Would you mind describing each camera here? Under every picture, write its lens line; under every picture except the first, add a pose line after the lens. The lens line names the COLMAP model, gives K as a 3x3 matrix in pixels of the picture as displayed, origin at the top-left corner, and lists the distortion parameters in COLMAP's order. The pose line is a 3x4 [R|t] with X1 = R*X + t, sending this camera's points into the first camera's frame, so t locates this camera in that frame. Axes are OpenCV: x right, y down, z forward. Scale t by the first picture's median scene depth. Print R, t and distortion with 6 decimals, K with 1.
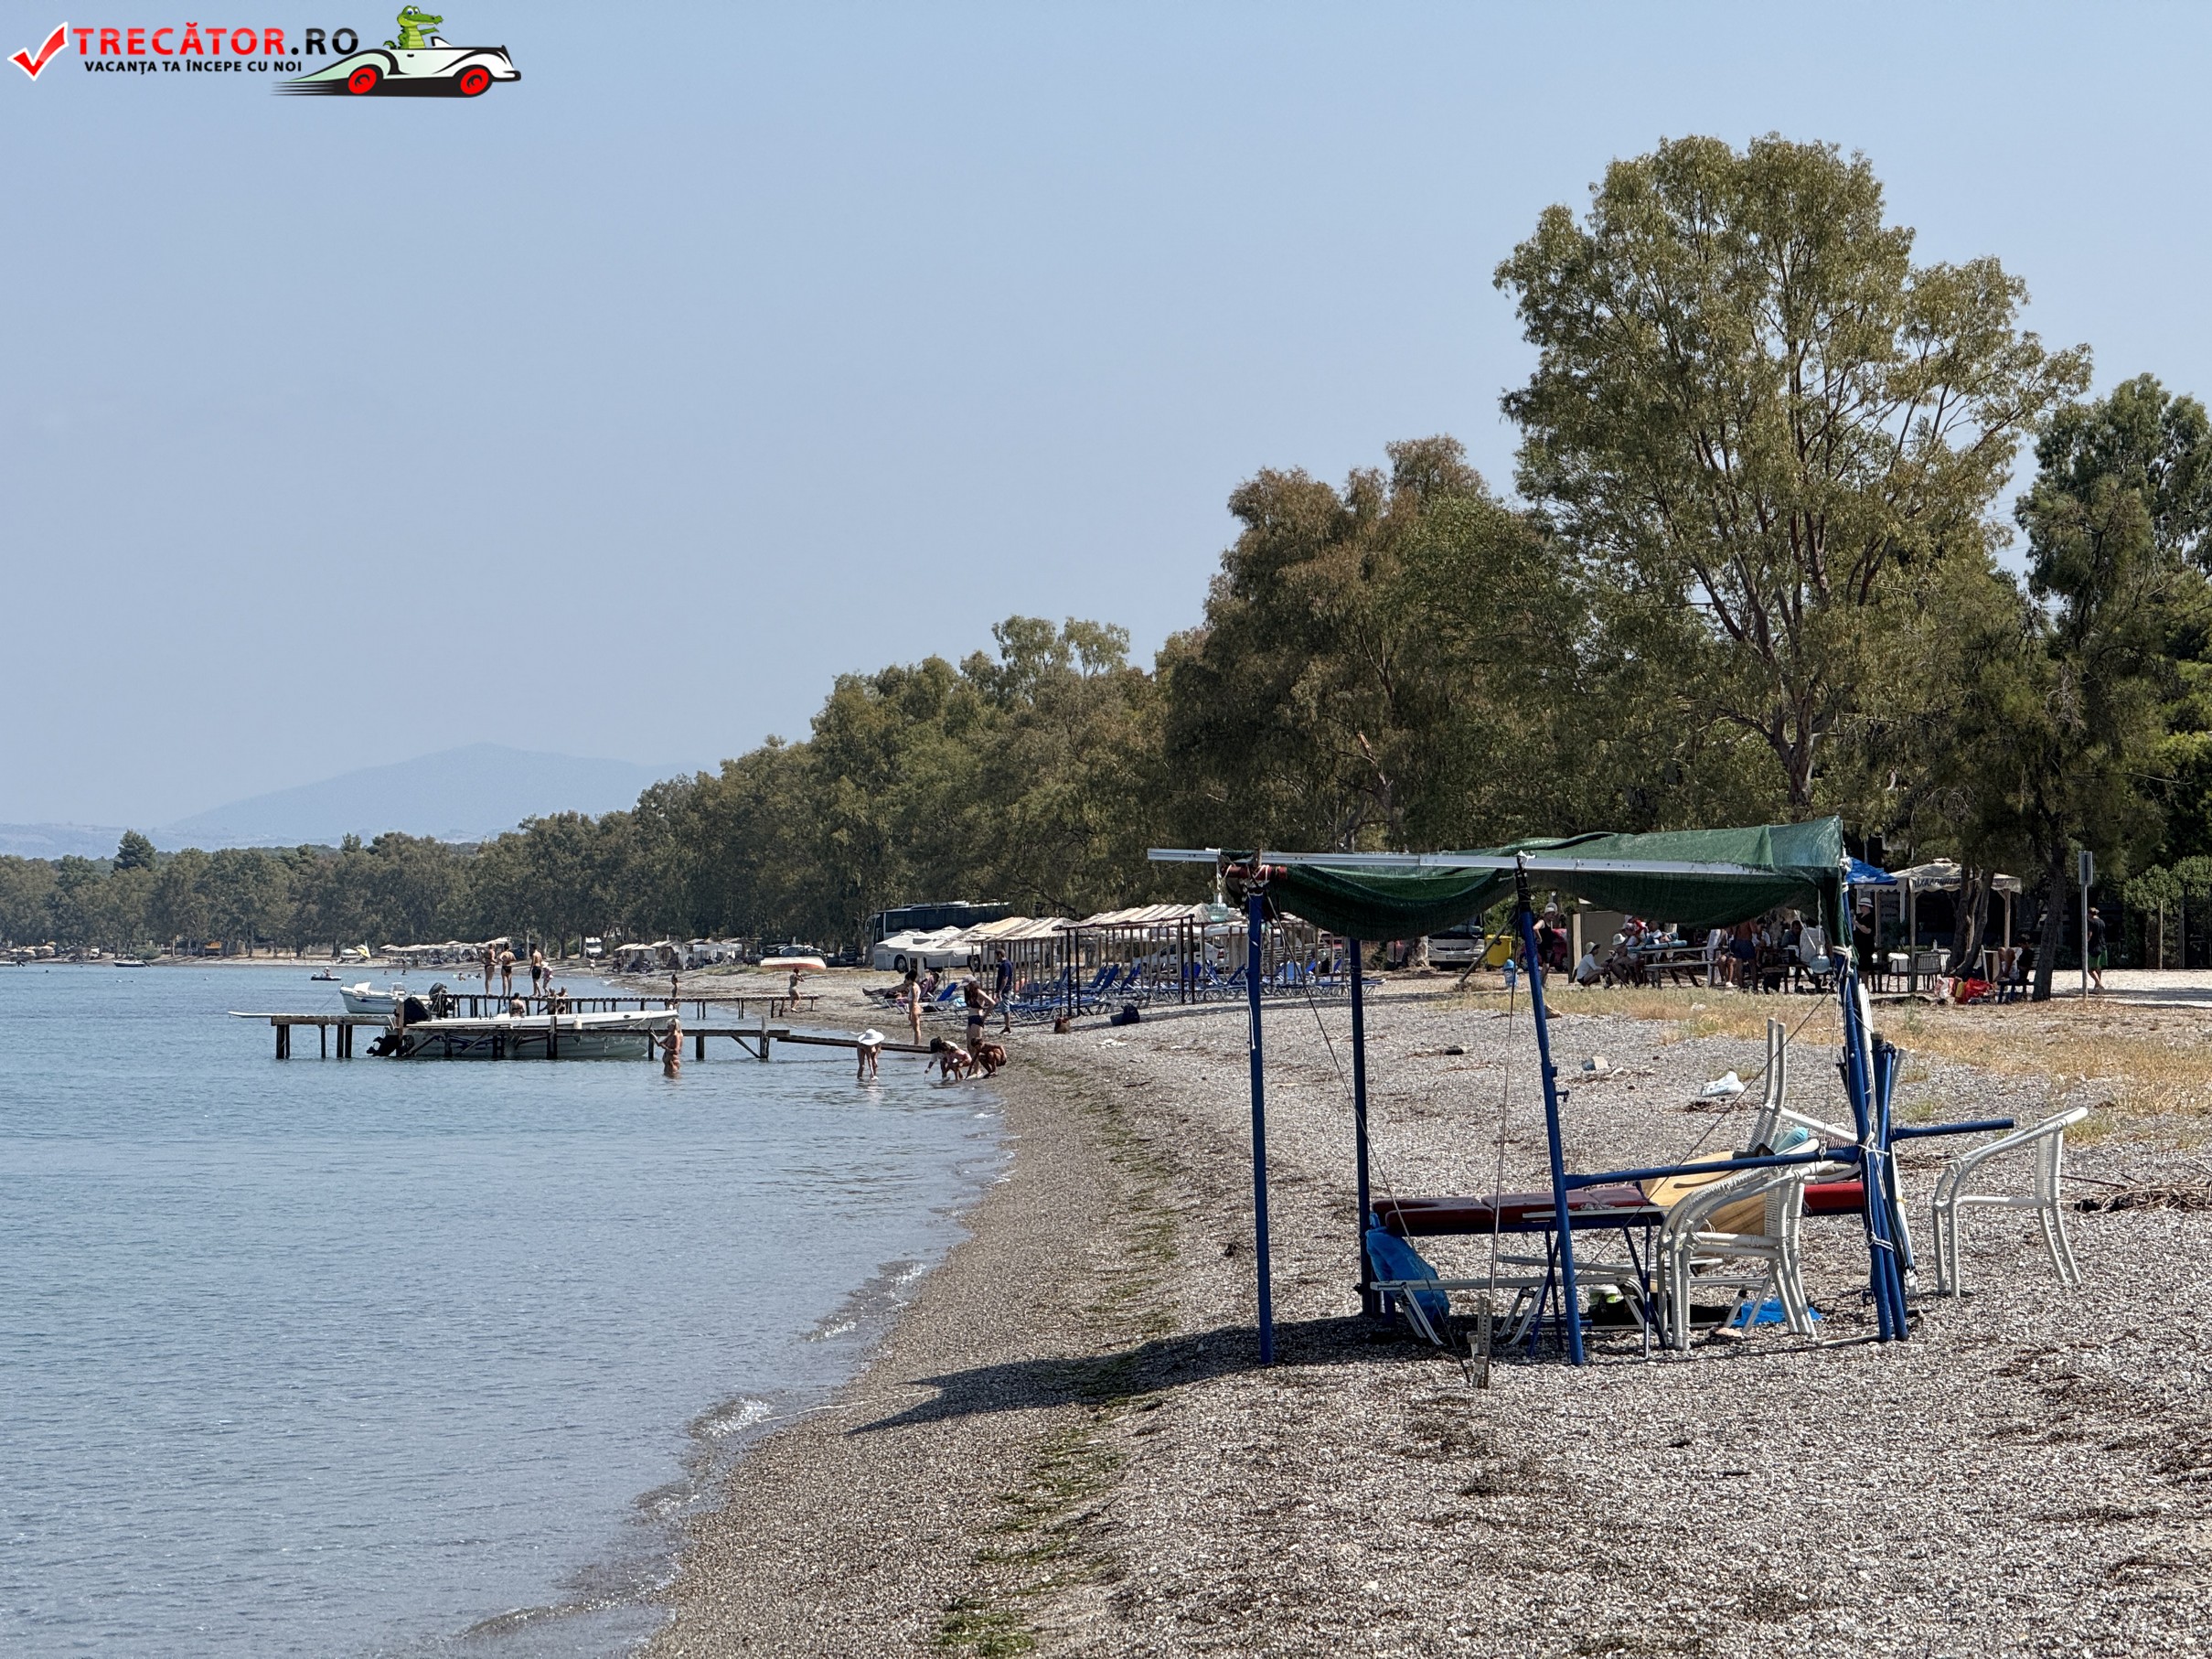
lens RADIAL K [[7747.4, 0, 1106.0], [0, 7747.4, 829.5], [0, 0, 1]] dist [0.236482, -0.111400]
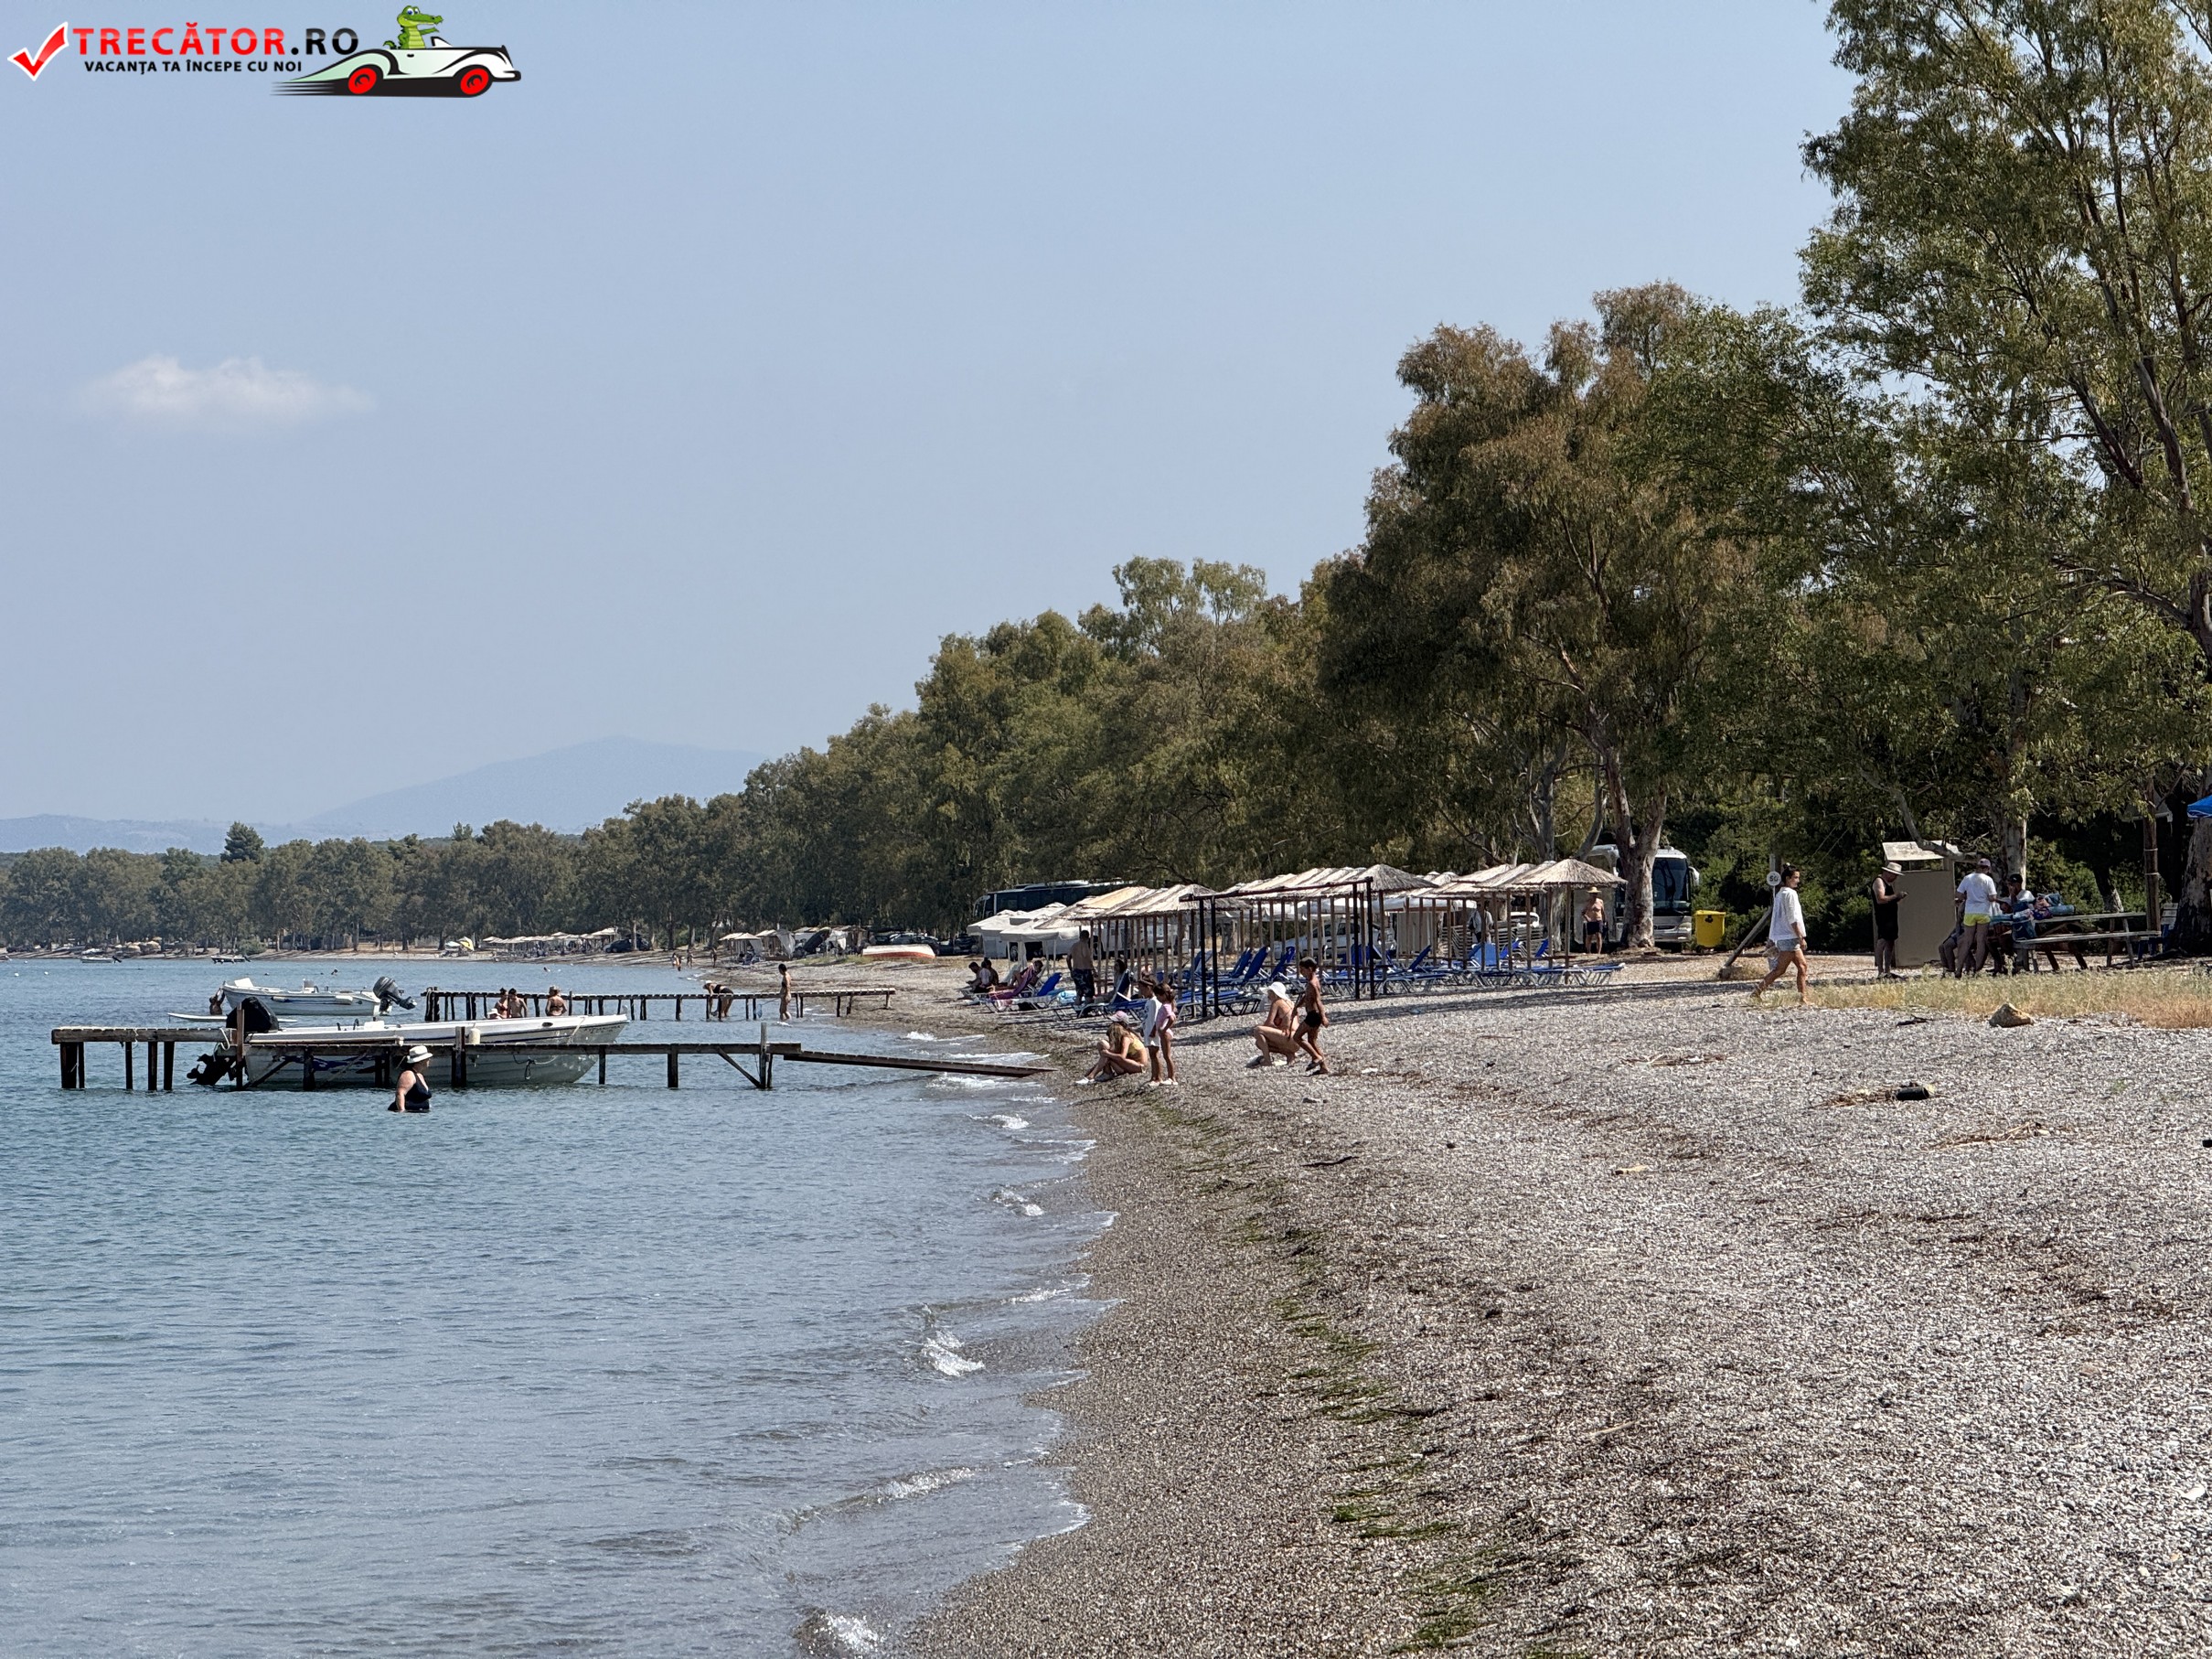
lens RADIAL K [[7747.4, 0, 1106.0], [0, 7747.4, 829.5], [0, 0, 1]] dist [0.236482, -0.111400]
pose [[0.999818, -0.008666, -0.017018, -0.000741], [0.008692, 0.999961, 0.001487, 0.002775], [0.017005, -0.001634, 0.999854, 0.143985]]
